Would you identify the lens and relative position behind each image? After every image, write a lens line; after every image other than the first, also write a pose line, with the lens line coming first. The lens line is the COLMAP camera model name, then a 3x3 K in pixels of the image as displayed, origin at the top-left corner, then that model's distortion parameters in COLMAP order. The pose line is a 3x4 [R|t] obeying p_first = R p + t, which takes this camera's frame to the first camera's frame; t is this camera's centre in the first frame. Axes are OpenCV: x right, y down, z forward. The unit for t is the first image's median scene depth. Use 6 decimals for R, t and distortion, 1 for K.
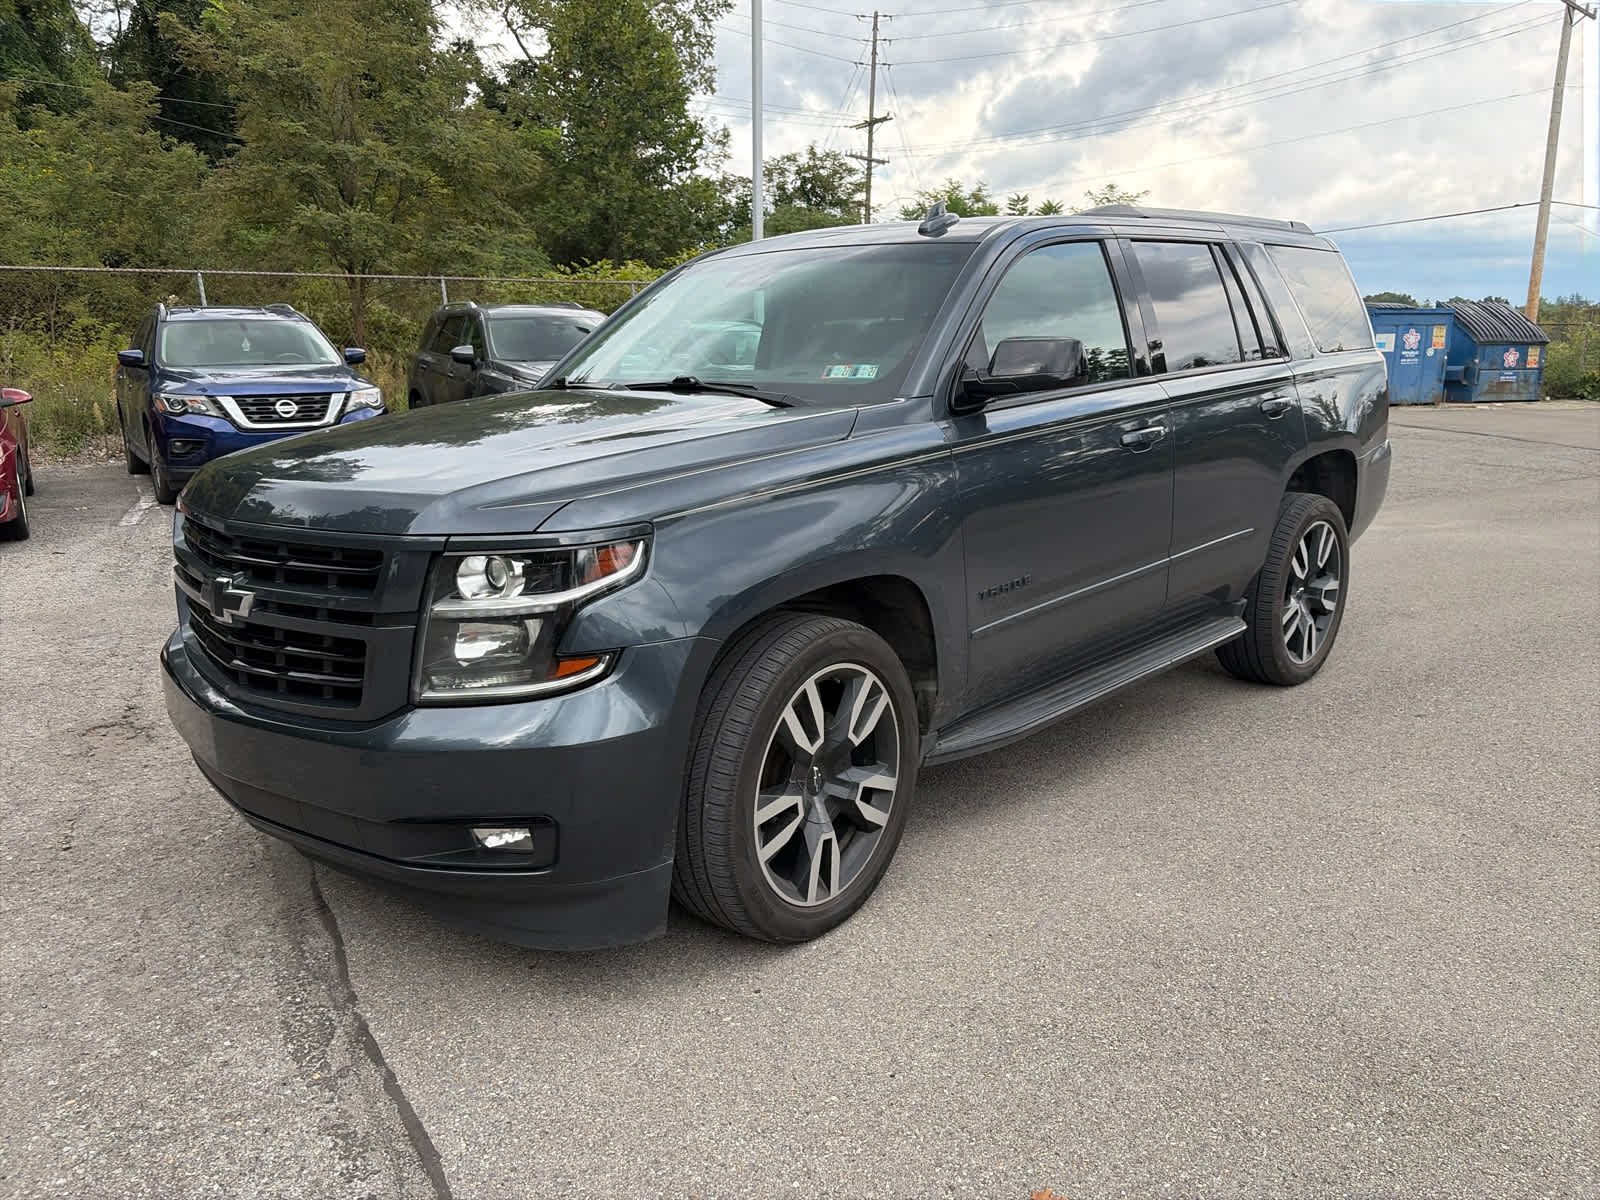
lens RADIAL K [[1218.7, 0, 816.4], [0, 1218.7, 590.1], [0, 0, 1]] dist [0.046353, -0.045395]
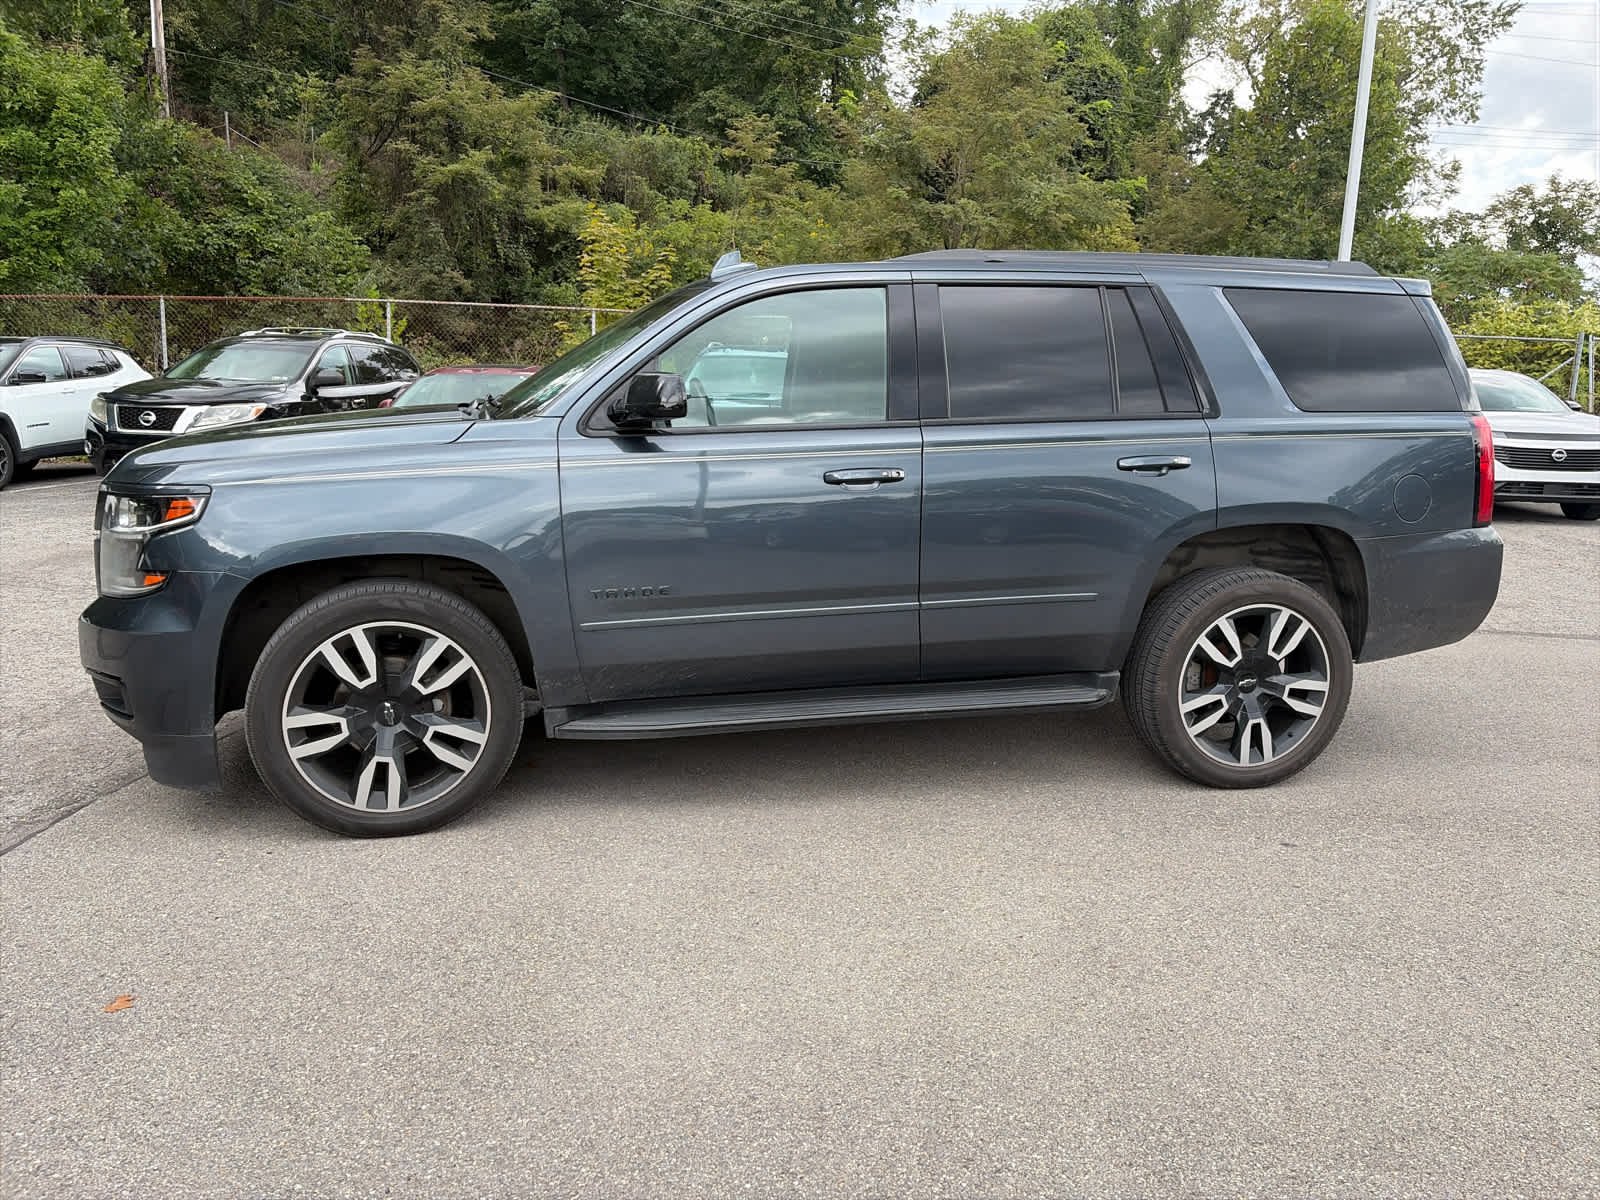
lens RADIAL K [[1218.7, 0, 811.7], [0, 1218.7, 588.1], [0, 0, 1]] dist [0.046353, -0.045395]
pose [[0.827424, 0.127559, -0.546899, 0.669082], [-0.148252, 0.988929, 0.006363, -0.028042], [0.541656, 0.075814, 0.837174, 0.117538]]
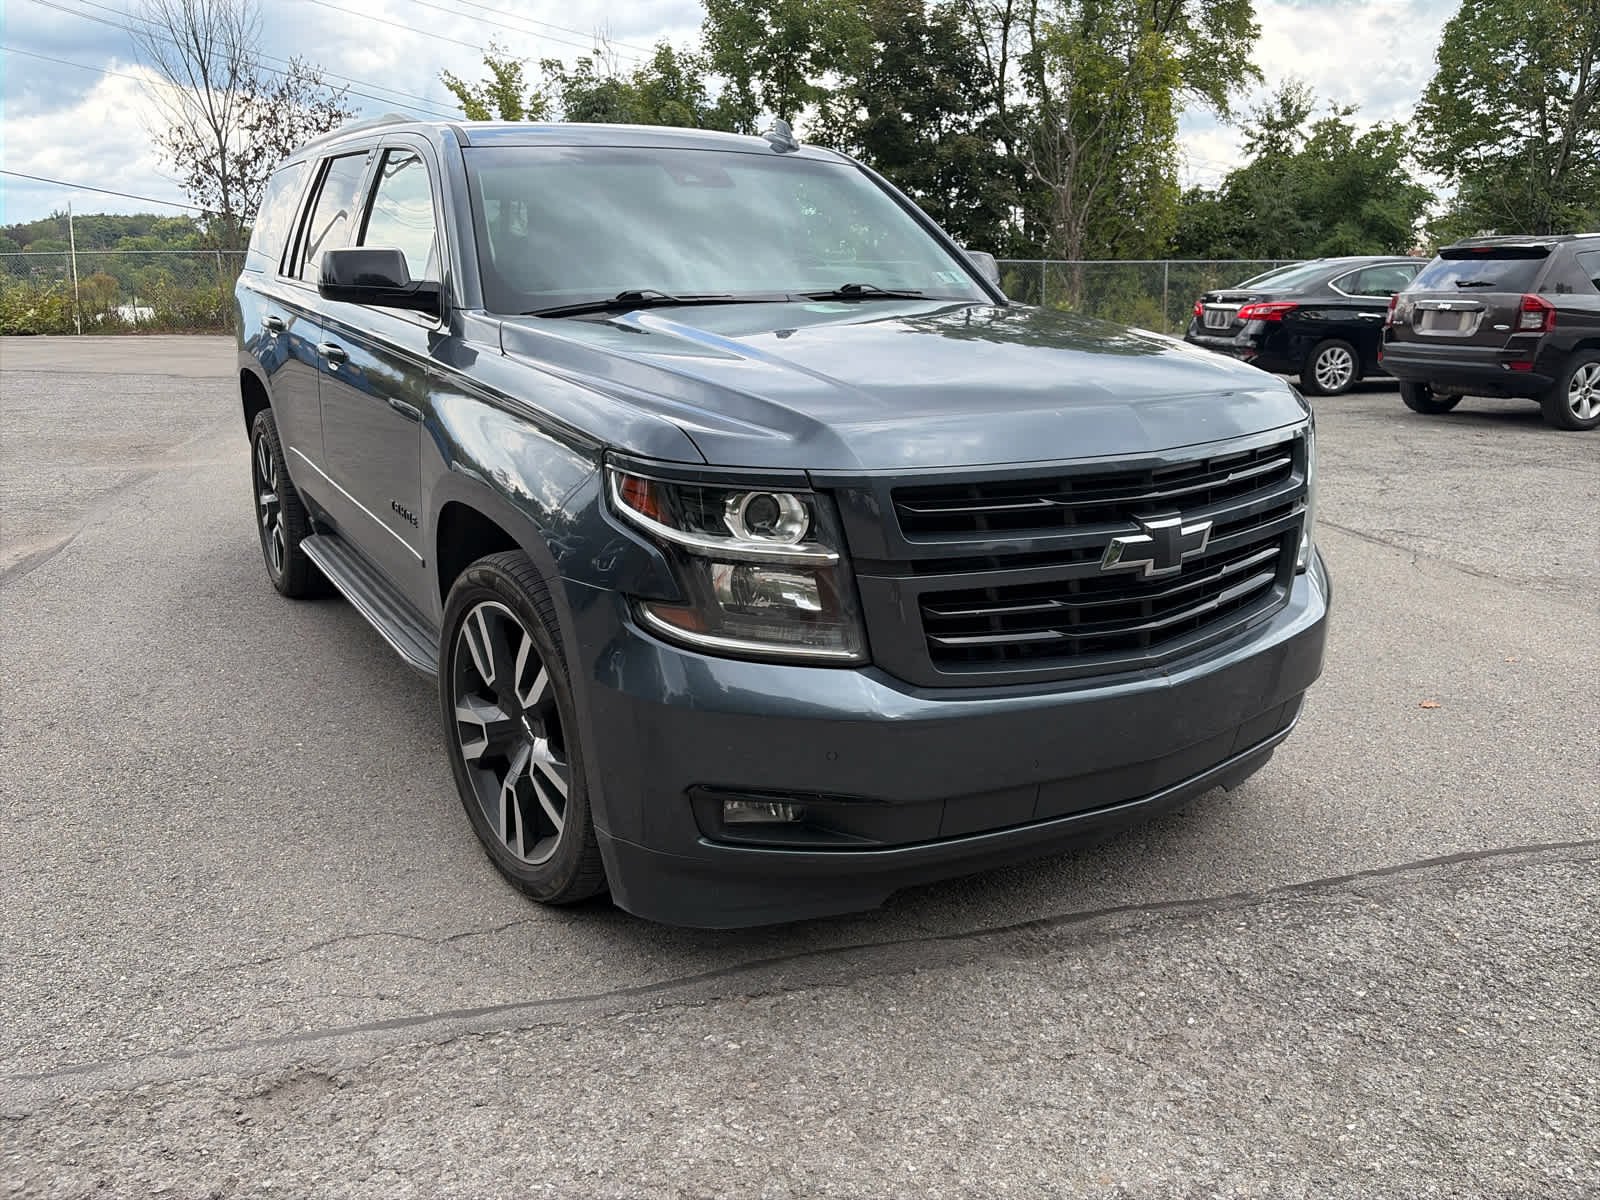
lens RADIAL K [[1218.7, 0, 743.3], [0, 1218.7, 577.7], [0, 0, 1]] dist [0.046353, -0.045395]
pose [[0.240374, -0.227683, 0.943600, -0.836483], [0.189919, 0.964345, 0.184309, -0.112550], [-0.951920, 0.134905, 0.275044, 0.654360]]
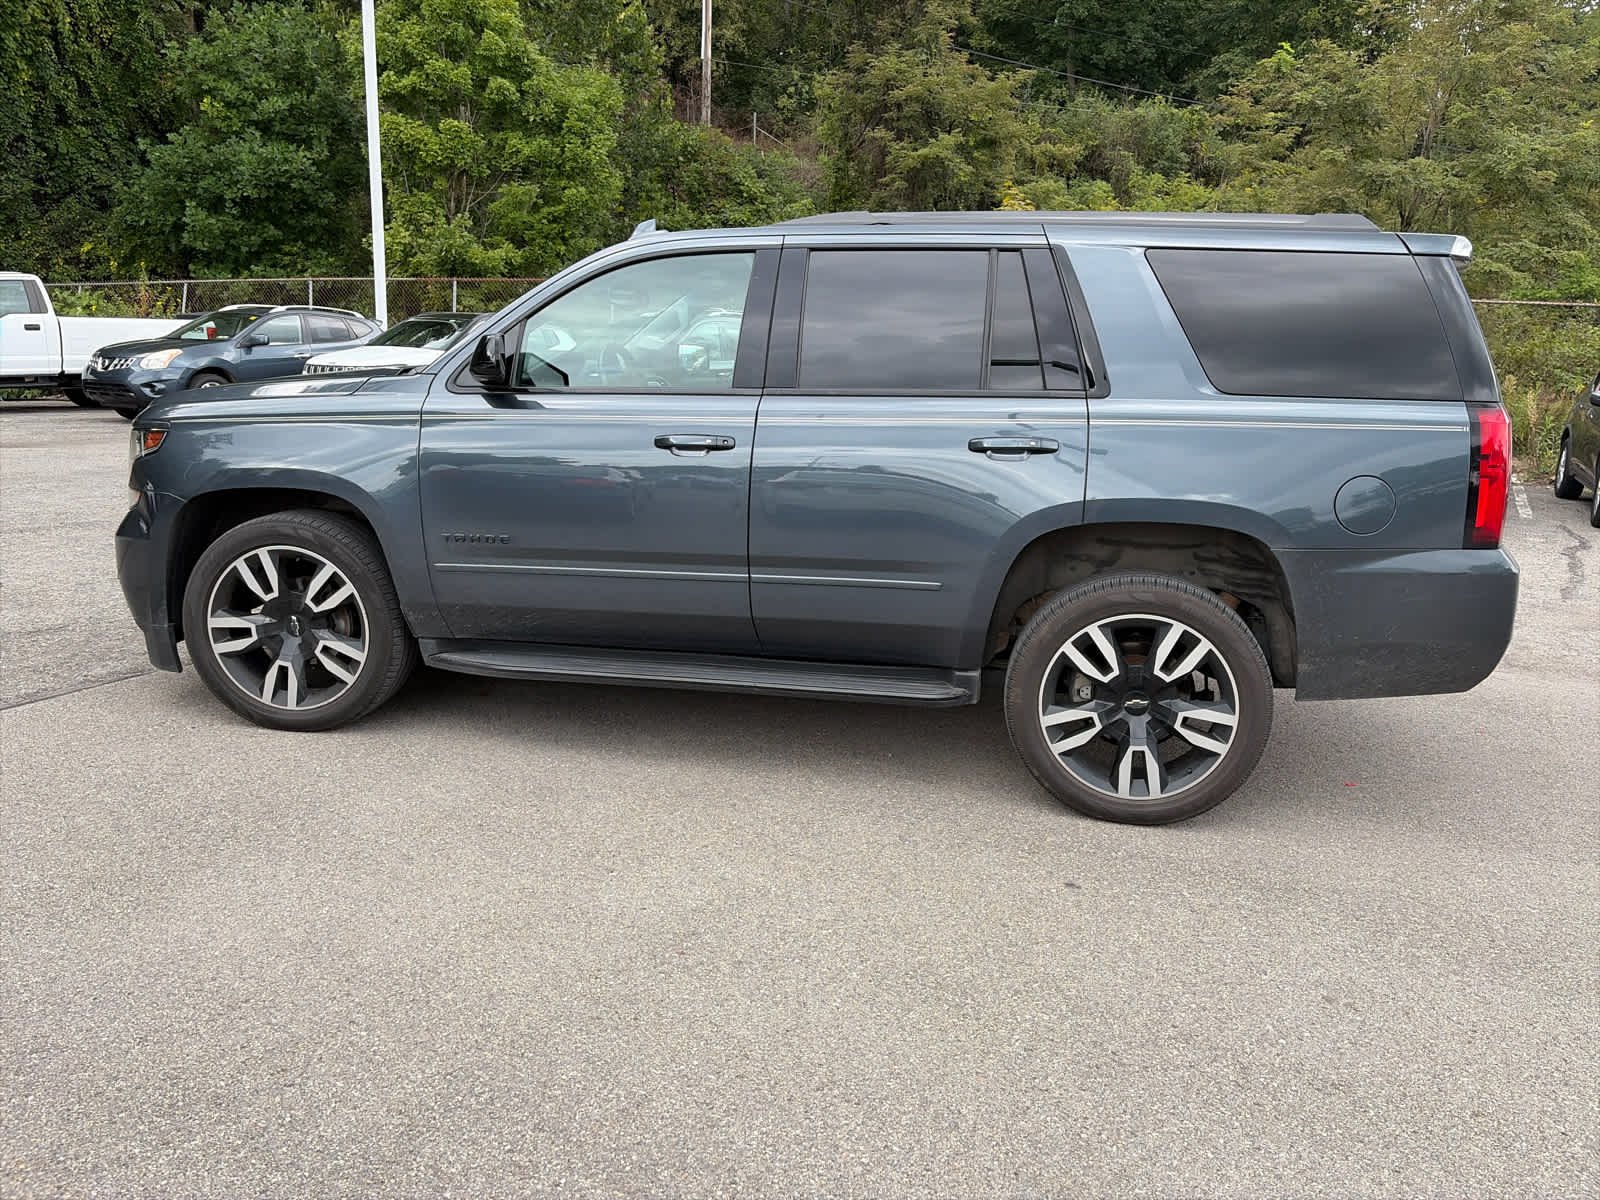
lens RADIAL K [[1218.7, 0, 806.6], [0, 1218.7, 592.4], [0, 0, 1]] dist [0.046353, -0.045395]
pose [[0.524114, 0.204881, -0.826637, 0.993200], [-0.220417, 0.970193, 0.100710, -0.107401], [0.822631, 0.129421, 0.553651, 0.450302]]
